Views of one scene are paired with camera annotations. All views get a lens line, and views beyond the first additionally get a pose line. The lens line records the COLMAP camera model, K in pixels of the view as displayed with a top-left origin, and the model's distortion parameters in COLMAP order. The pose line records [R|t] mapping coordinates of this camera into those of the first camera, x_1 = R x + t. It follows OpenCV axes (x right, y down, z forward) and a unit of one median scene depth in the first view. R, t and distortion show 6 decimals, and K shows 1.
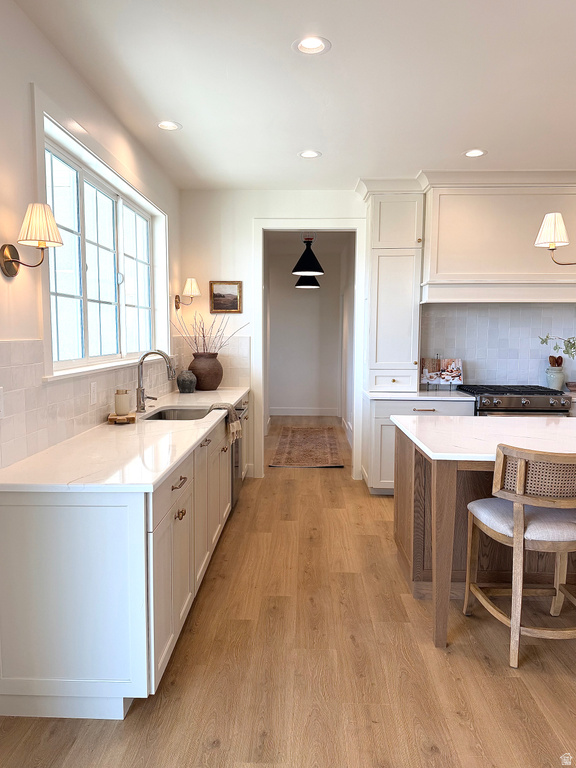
lens RADIAL K [[559.8, 0, 288.0], [0, 559.8, 384.0], [0, 0, 1]] dist [0.008939, -0.004060]
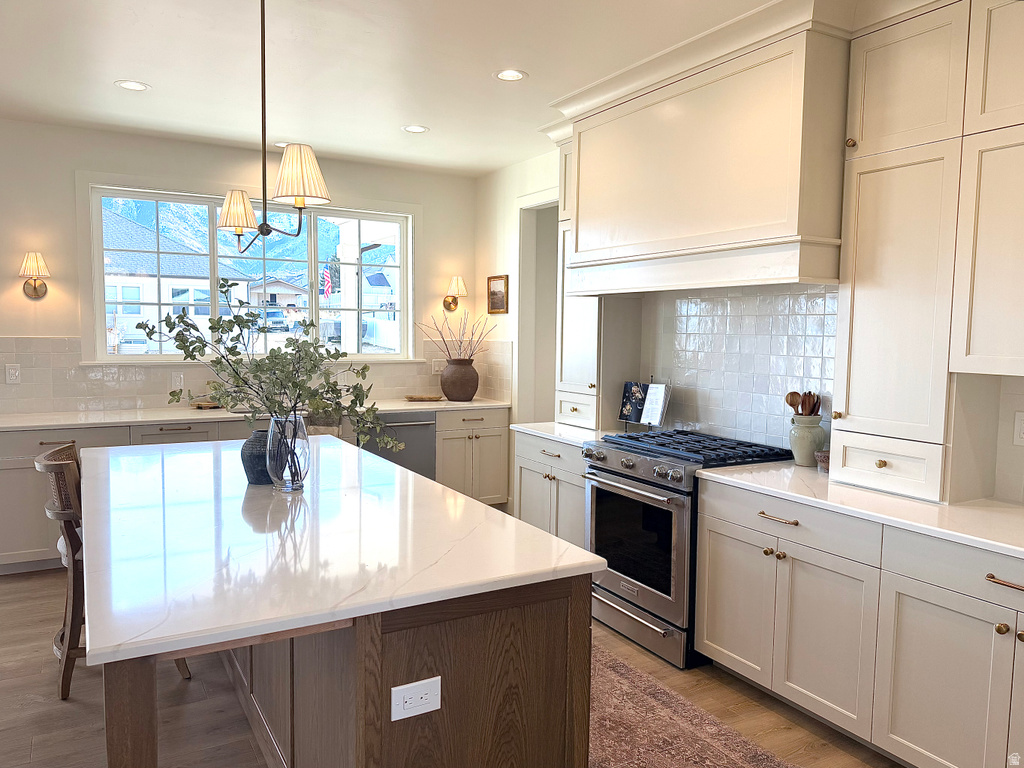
lens RADIAL K [[746.4, 0, 512.0], [0, 746.4, 384.0], [0, 0, 1]] dist [0.008939, -0.004060]
pose [[0.526394, 0.065361, -0.847725, 0.869581], [-0.088338, 0.995849, 0.021928, -0.047018], [0.845639, 0.063344, 0.529983, 0.427782]]
